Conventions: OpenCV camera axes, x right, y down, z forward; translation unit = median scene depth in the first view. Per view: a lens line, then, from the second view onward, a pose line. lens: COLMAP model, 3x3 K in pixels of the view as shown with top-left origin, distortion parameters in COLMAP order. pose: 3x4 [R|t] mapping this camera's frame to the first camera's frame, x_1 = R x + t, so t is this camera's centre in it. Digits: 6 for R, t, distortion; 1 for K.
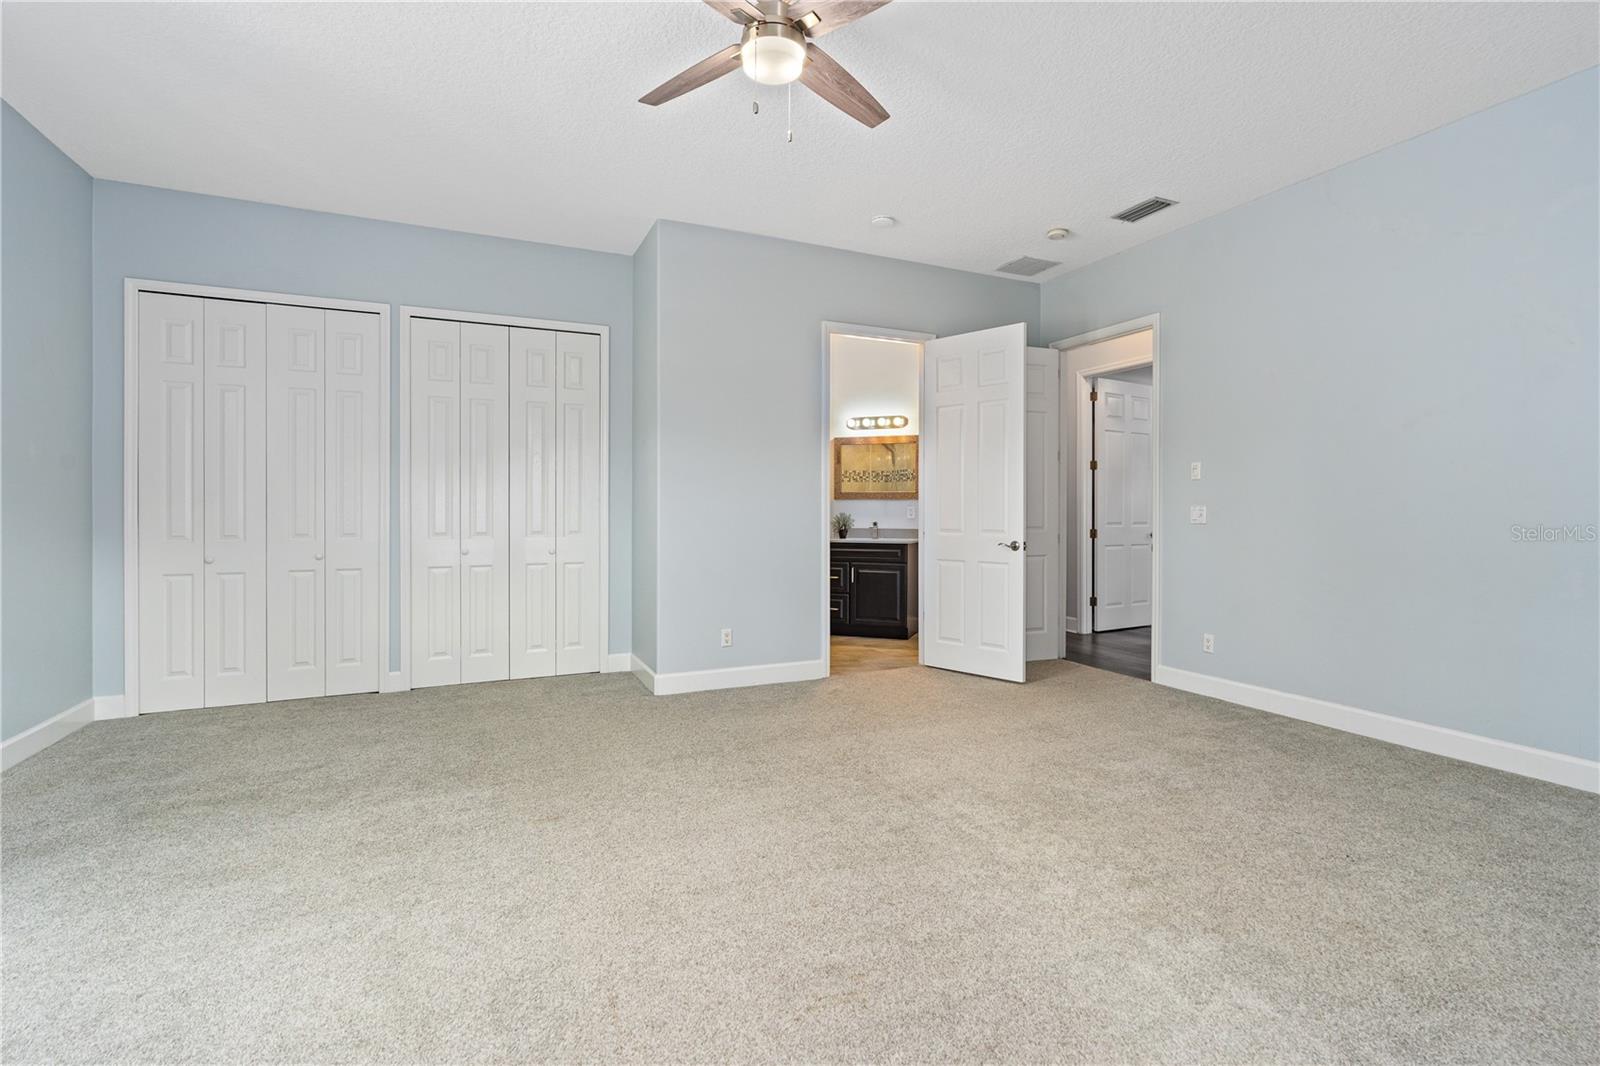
lens RADIAL K [[732.0, 0, 807.5], [0, 732.0, 519.7], [0, 0, 1]] dist [-0.009567, 0.004356]
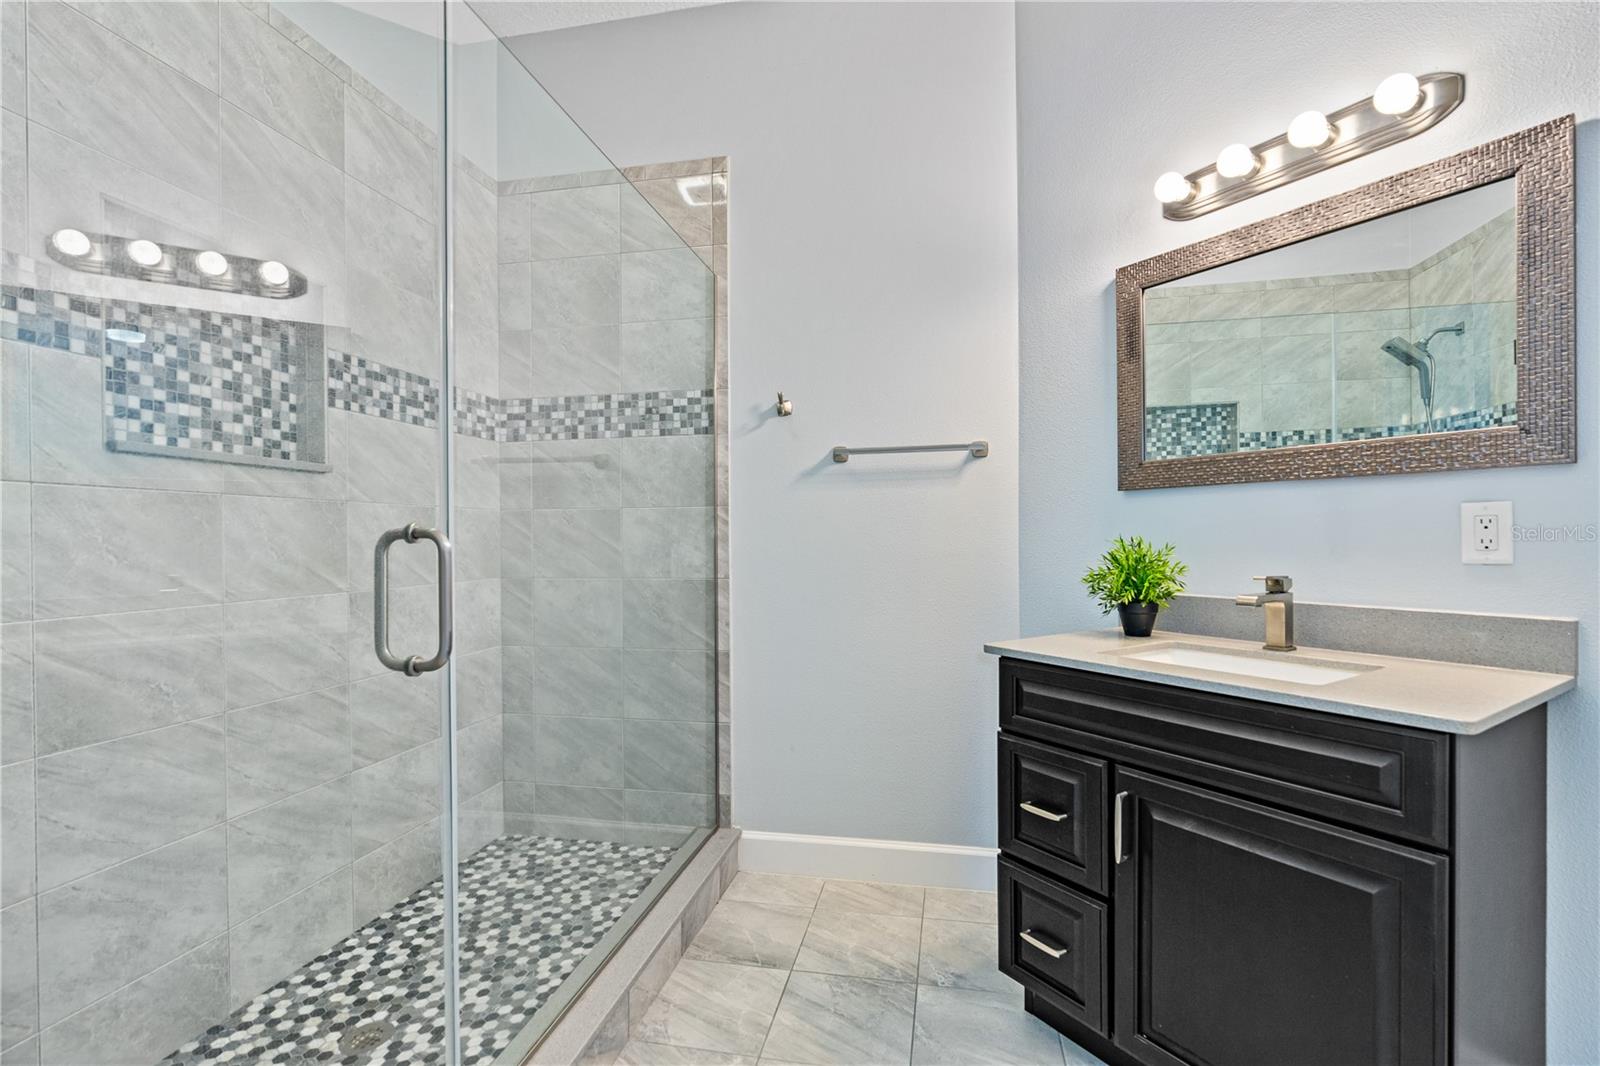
lens RADIAL K [[714.3, 0, 800.0], [0, 714.3, 533.0], [0, 0, 1]] dist [-0.014734, 0.007681]
pose [[0.803743, -0.008906, -0.594910, 0.103588], [0.000755, 0.999902, -0.013948, -0.007657], [0.594977, 0.010762, 0.803671, 0.722564]]
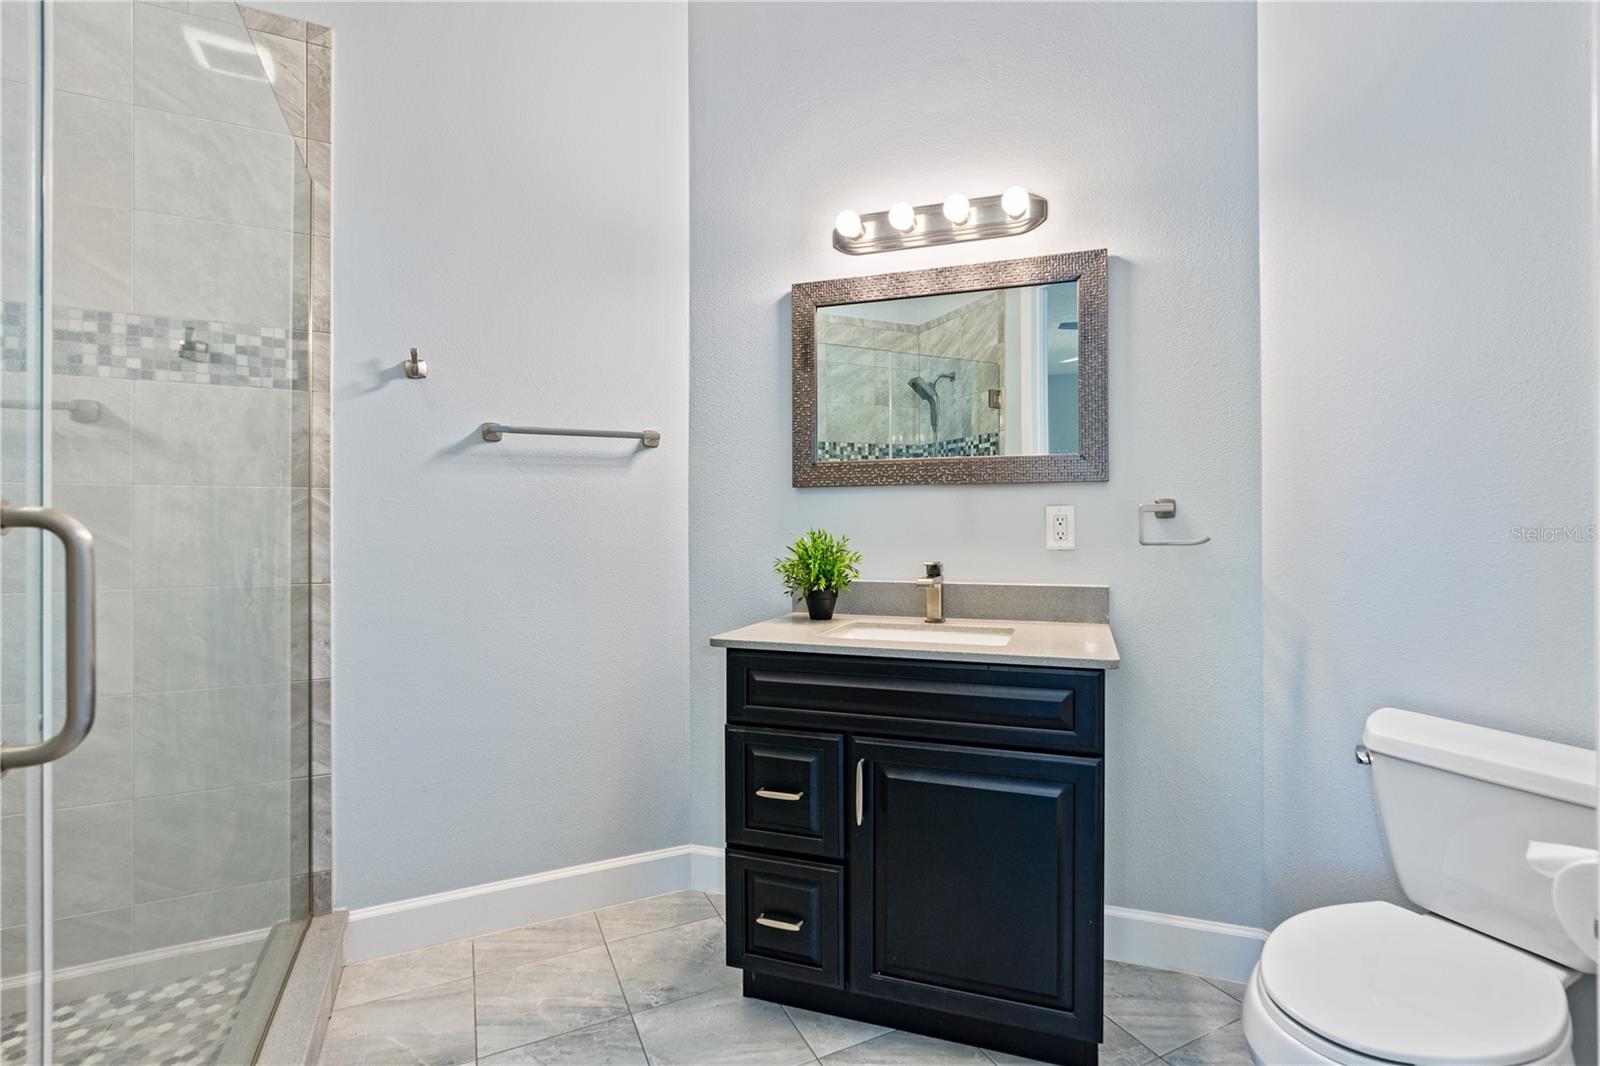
lens RADIAL K [[732.0, 0, 807.5], [0, 732.0, 519.7], [0, 0, 1]] dist [-0.009567, 0.004356]
pose [[0.999922, -0.002245, 0.012264, 0.039419], [0.002507, 0.999769, -0.021362, -0.007532], [-0.012213, 0.021391, 0.999697, 0.708959]]
